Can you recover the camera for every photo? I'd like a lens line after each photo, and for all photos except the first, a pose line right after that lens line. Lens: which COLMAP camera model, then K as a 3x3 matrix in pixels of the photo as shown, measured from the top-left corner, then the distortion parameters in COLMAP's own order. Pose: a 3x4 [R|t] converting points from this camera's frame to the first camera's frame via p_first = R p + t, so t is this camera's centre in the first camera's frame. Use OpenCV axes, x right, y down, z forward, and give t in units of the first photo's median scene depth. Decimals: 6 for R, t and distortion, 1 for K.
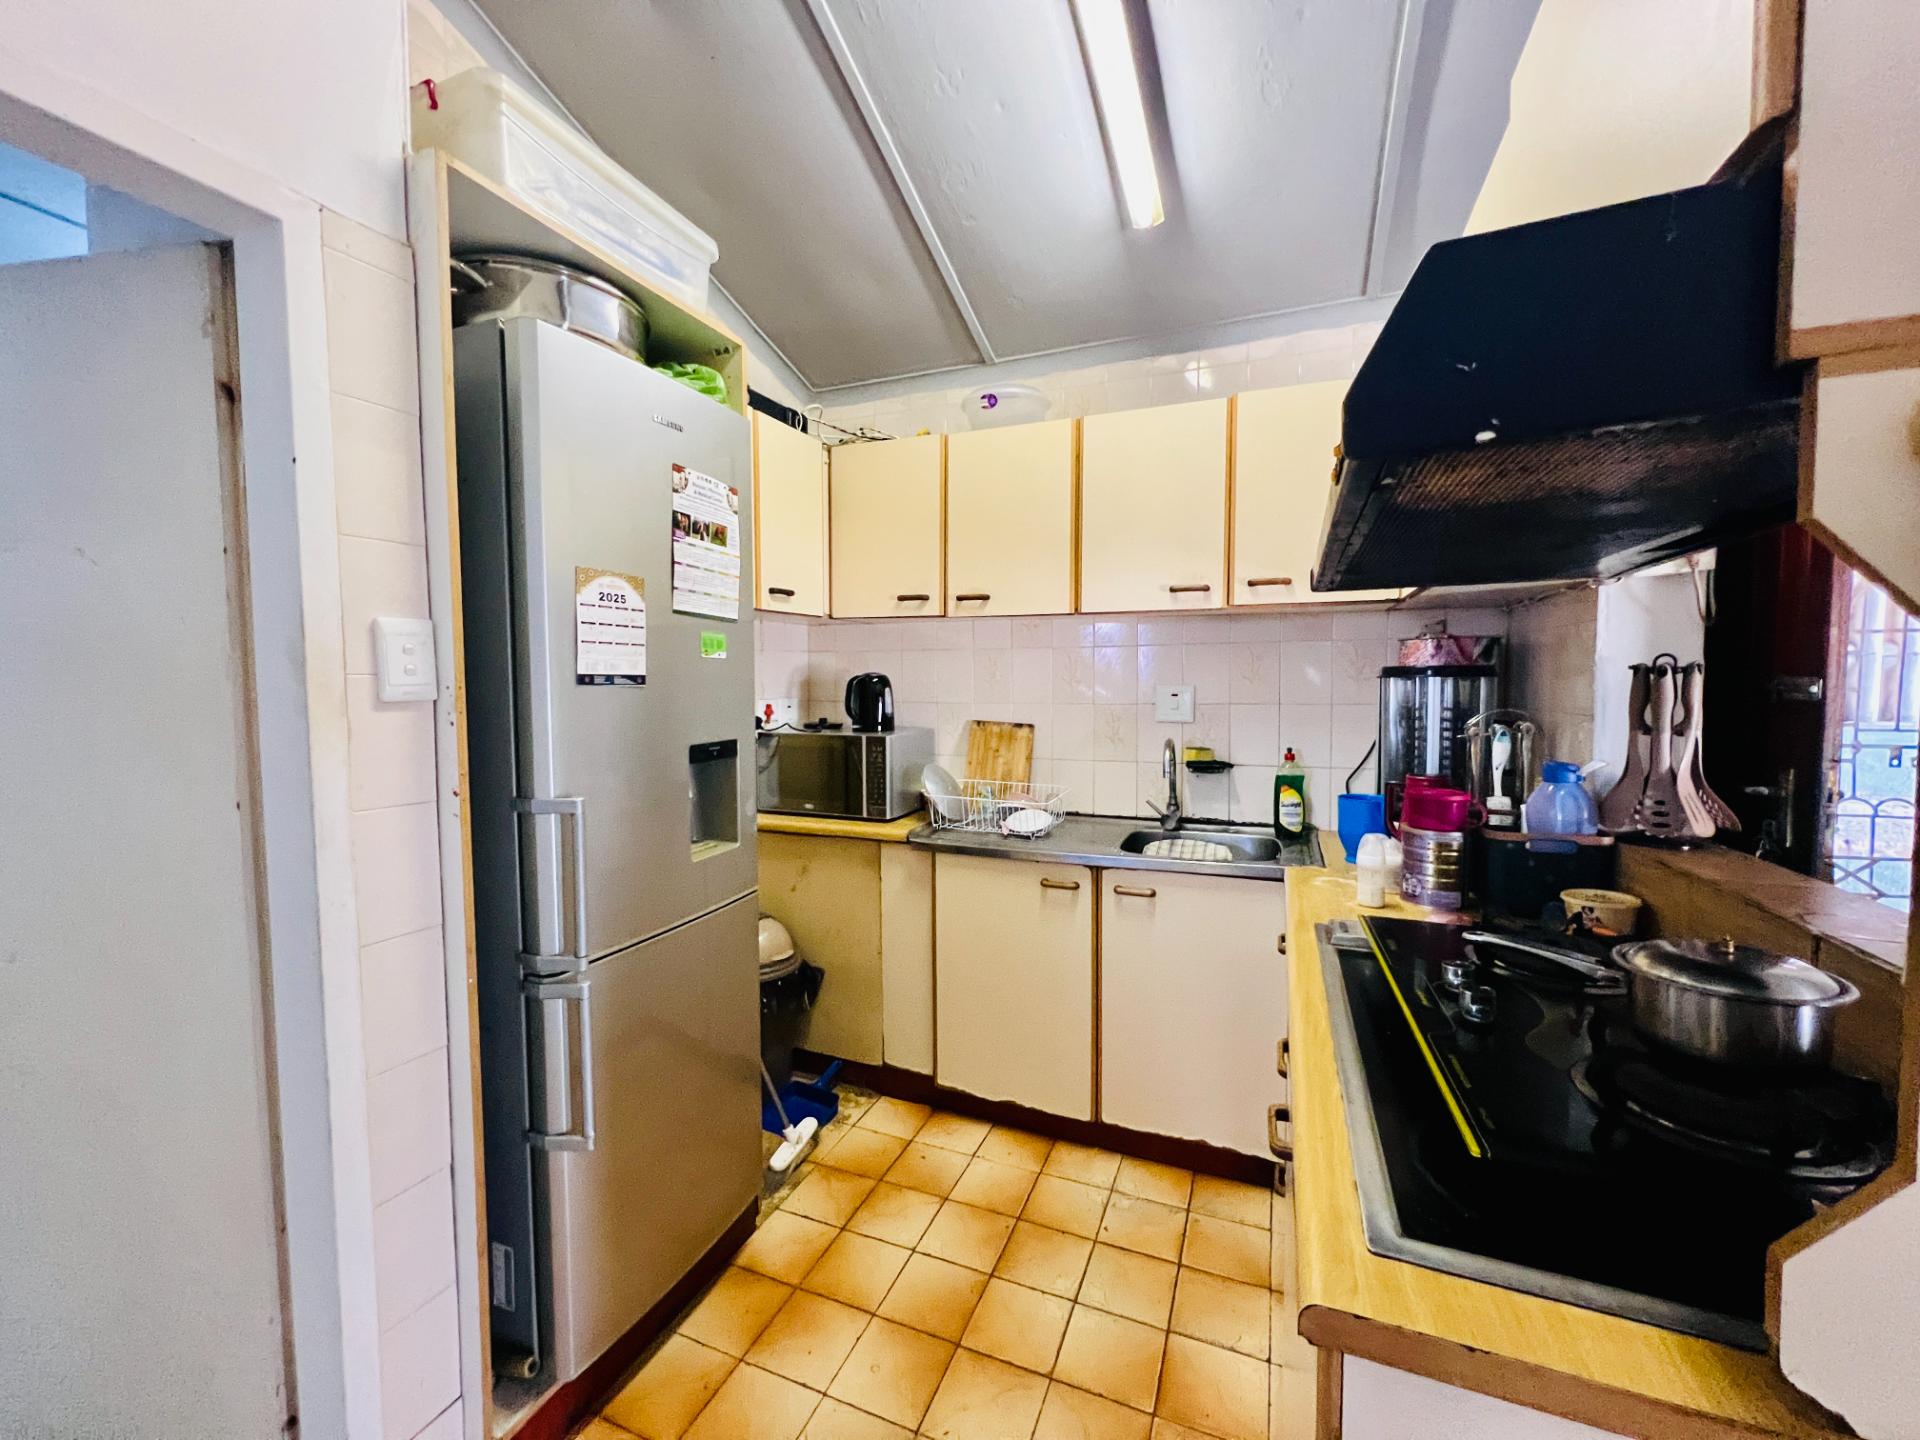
lens RADIAL K [[766.8, 0, 956.7], [0, 766.8, 717.1], [0, 0, 1]] dist [-0.002766, 0.000966]
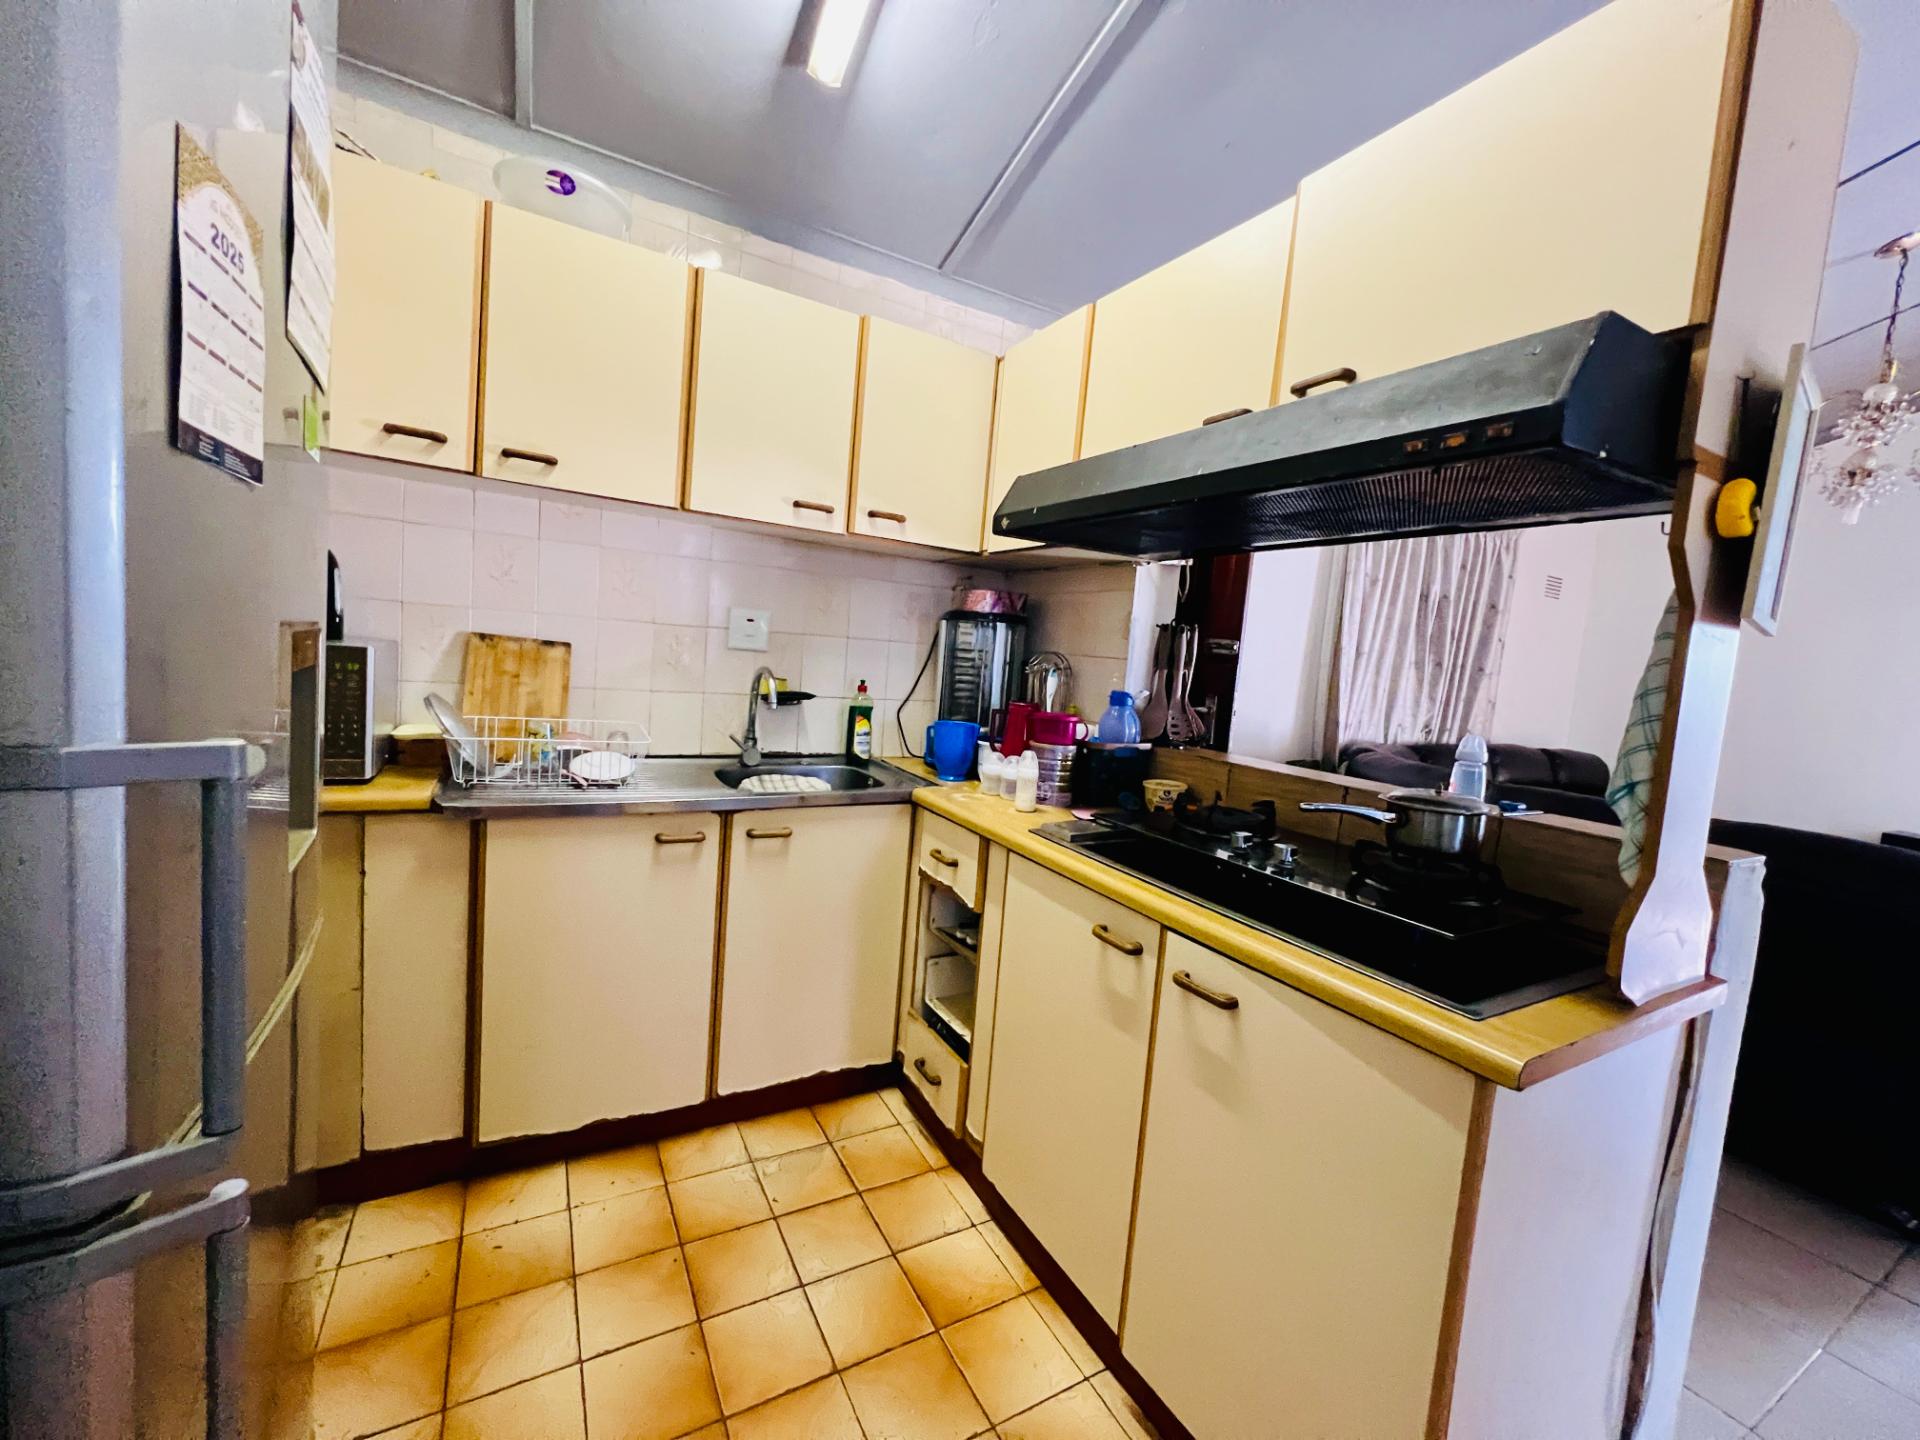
lens RADIAL K [[766.8, 0, 956.7], [0, 766.8, 717.1], [0, 0, 1]] dist [-0.002766, 0.000966]
pose [[0.616562, -0.013248, 0.787195, -0.332556], [-0.044635, 0.997662, 0.051750, 0.032925], [-0.786040, -0.067043, 0.614529, 0.269070]]
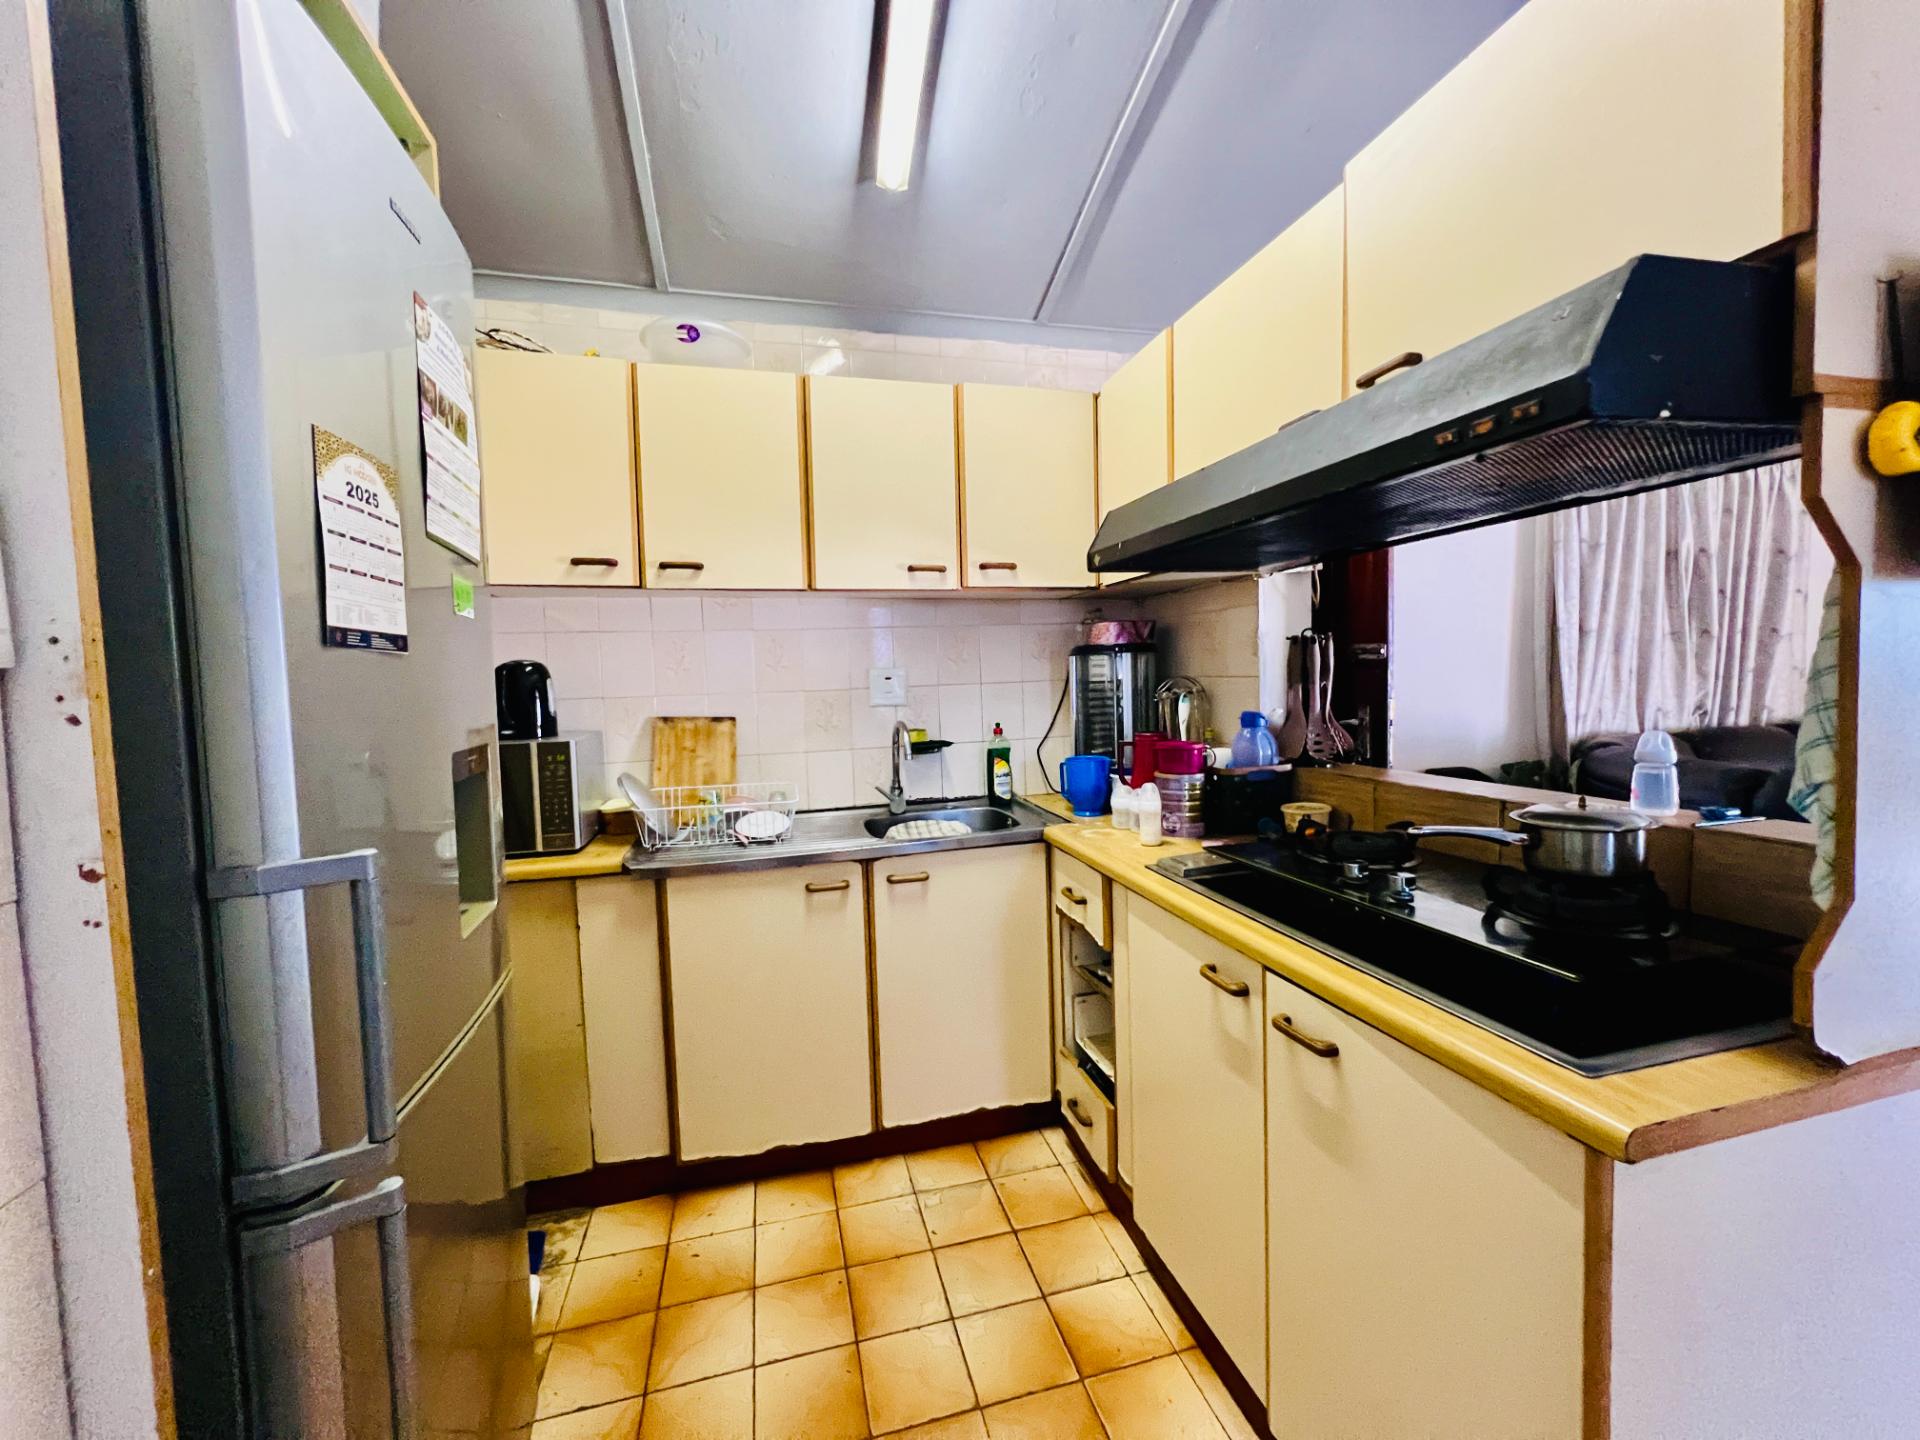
lens RADIAL K [[766.8, 0, 956.7], [0, 766.8, 717.1], [0, 0, 1]] dist [-0.002766, 0.000966]
pose [[0.798205, -0.052913, 0.600057, -0.278640], [0.056819, 0.998307, 0.012449, 0.016133], [-0.599700, 0.024158, 0.799860, 0.179896]]
